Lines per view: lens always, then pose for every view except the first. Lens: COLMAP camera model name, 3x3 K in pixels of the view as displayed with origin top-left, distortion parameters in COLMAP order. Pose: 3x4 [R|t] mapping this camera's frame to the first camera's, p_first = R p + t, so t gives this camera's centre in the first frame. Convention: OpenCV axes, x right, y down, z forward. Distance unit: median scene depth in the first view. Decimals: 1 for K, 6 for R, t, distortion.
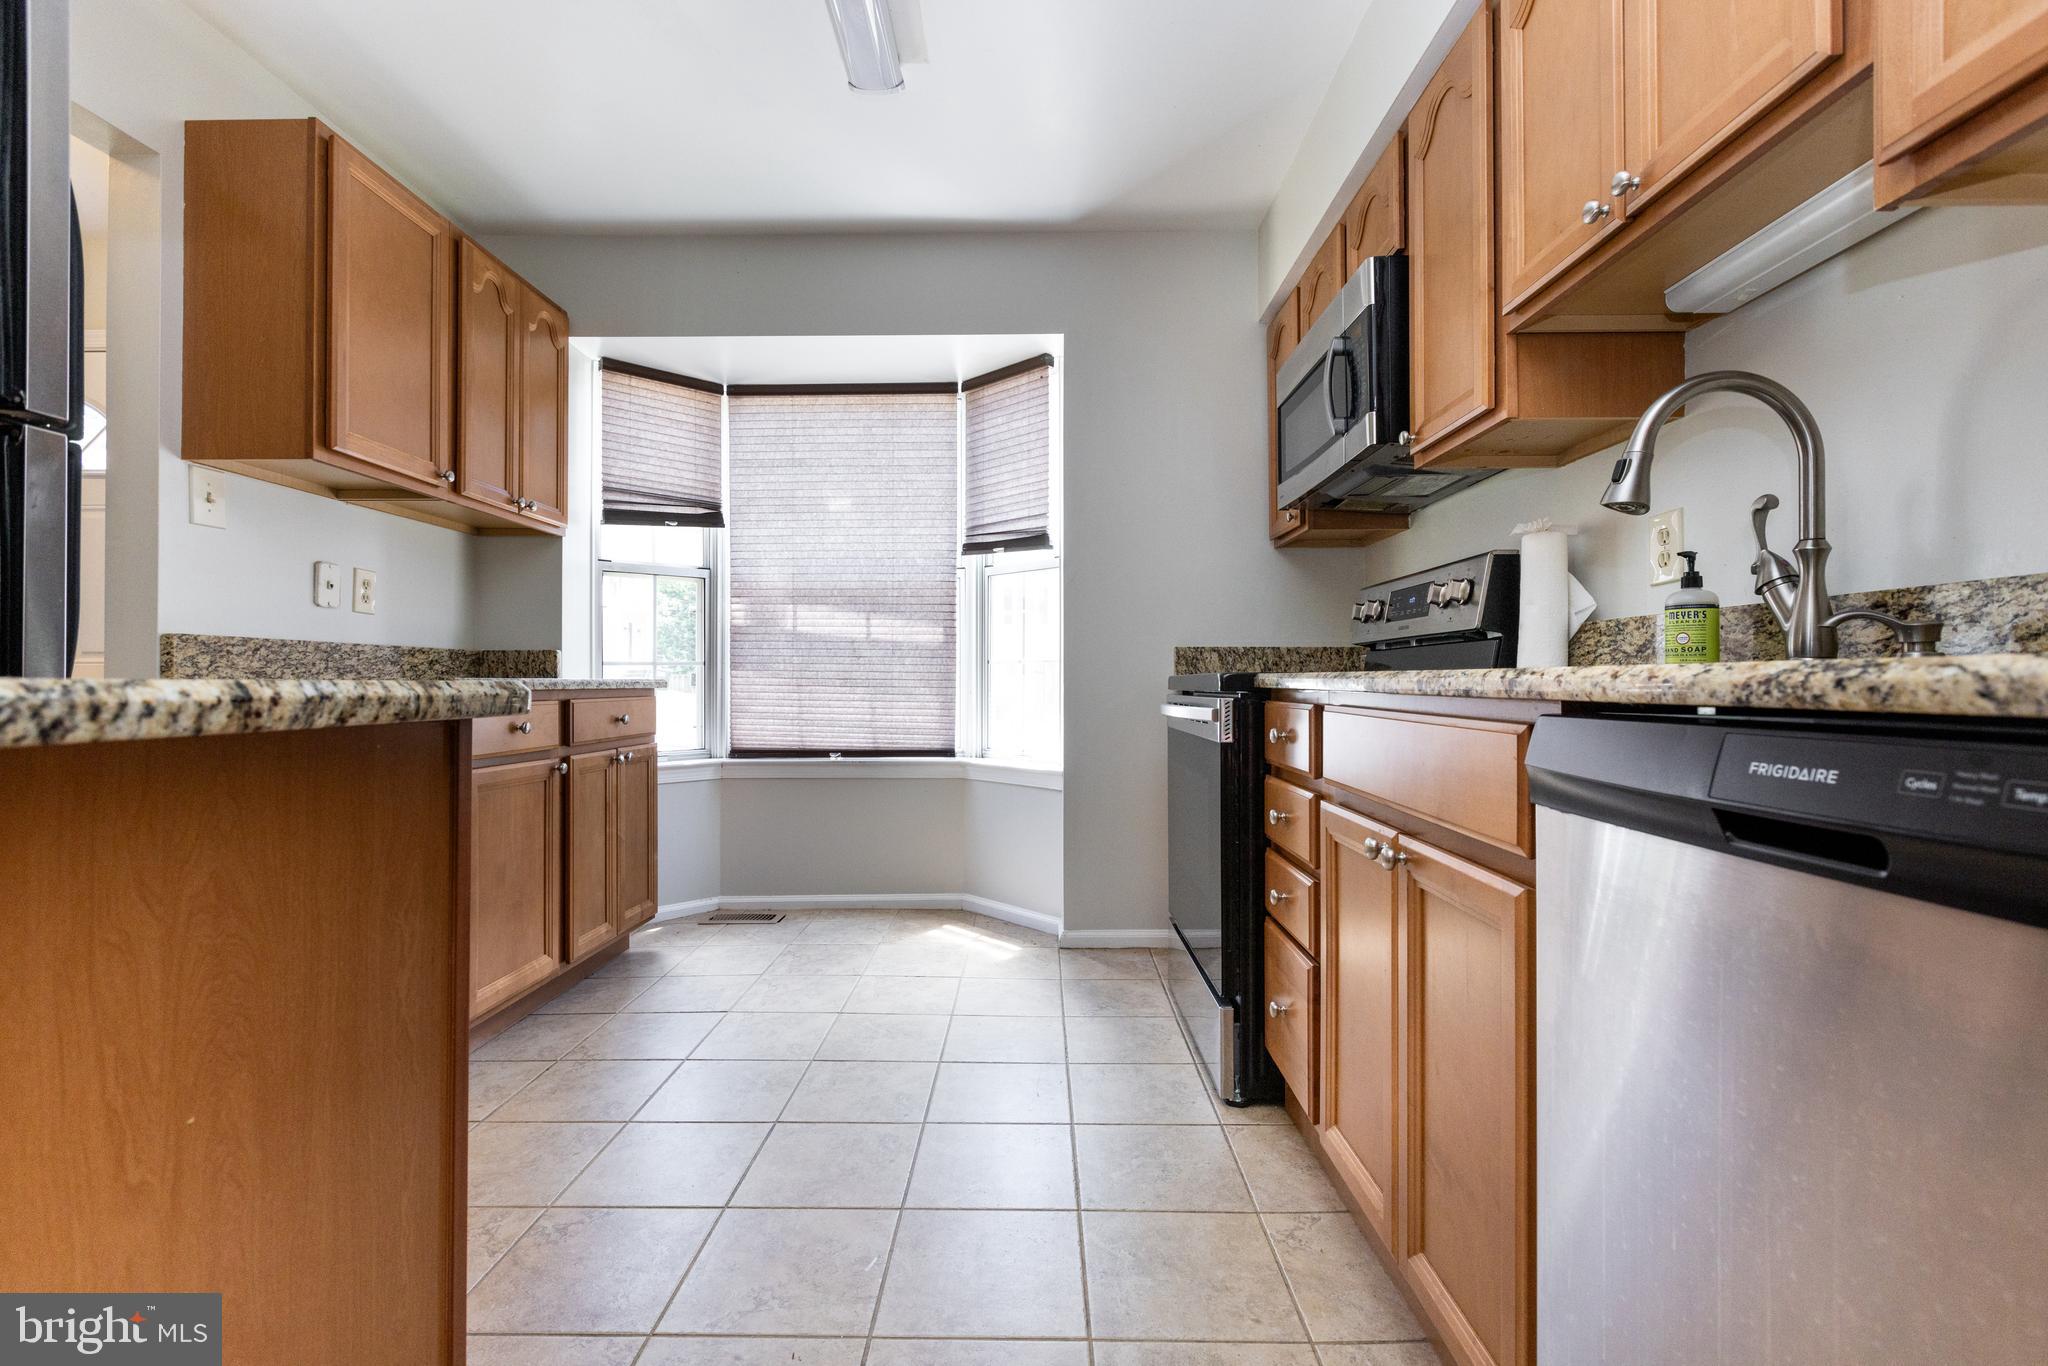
lens RADIAL K [[927.5, 0, 1027.8], [0, 927.5, 677.4], [0, 0, 1]] dist [0.004055, -0.001422]
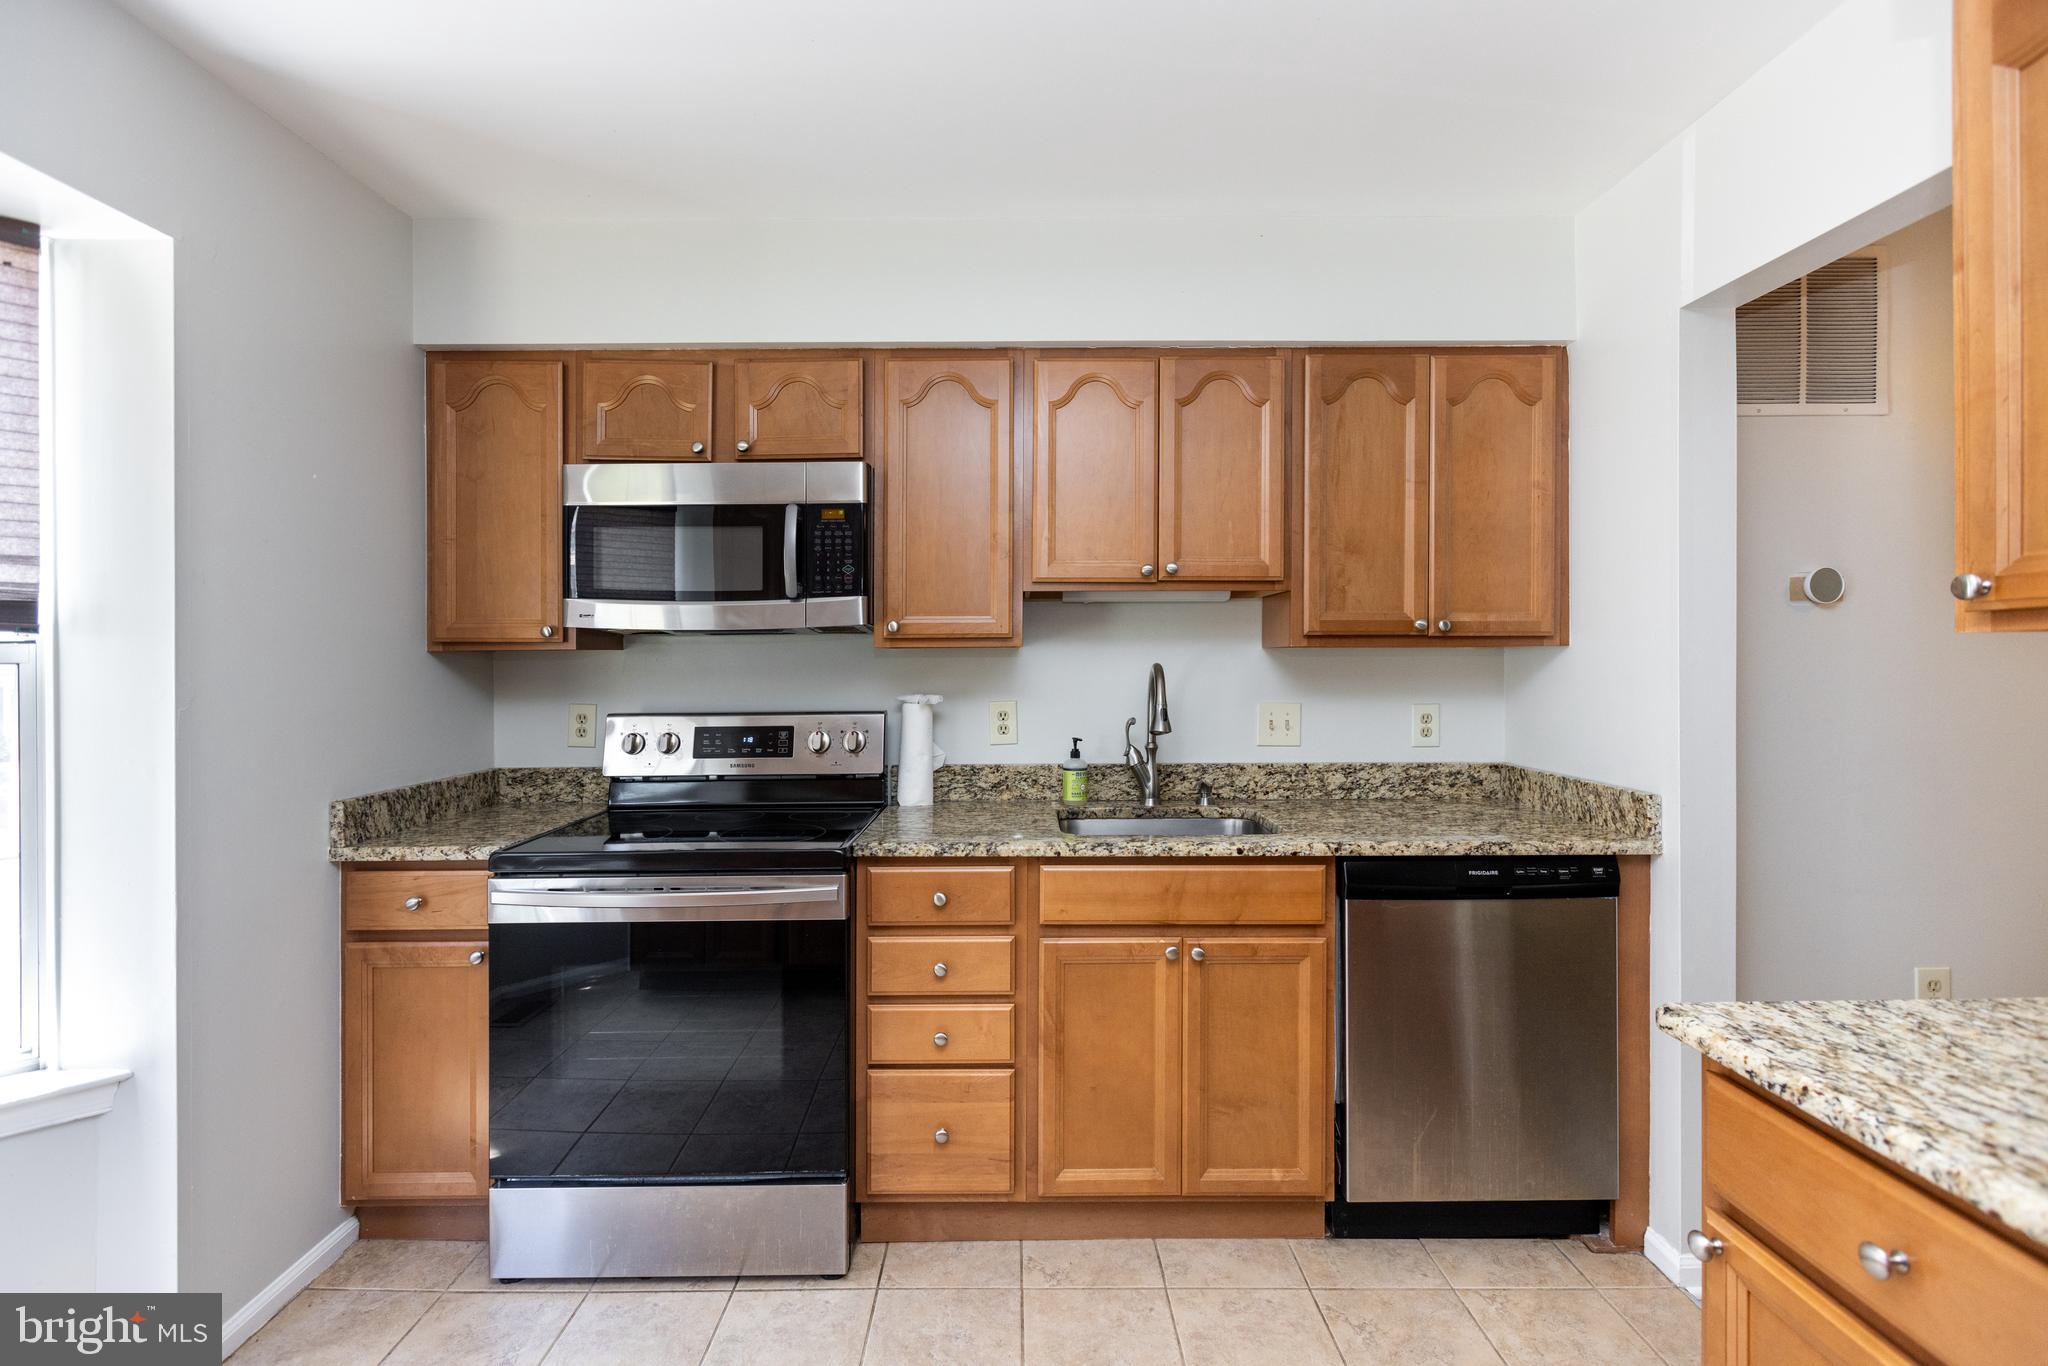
lens RADIAL K [[927.5, 0, 1031.0], [0, 927.5, 671.4], [0, 0, 1]] dist [0.004055, -0.001422]
pose [[-0.033768, -0.014060, 0.999331, -0.933425], [-0.004835, 0.999892, 0.013904, -0.249103], [-0.999418, -0.004362, -0.033833, 0.989893]]
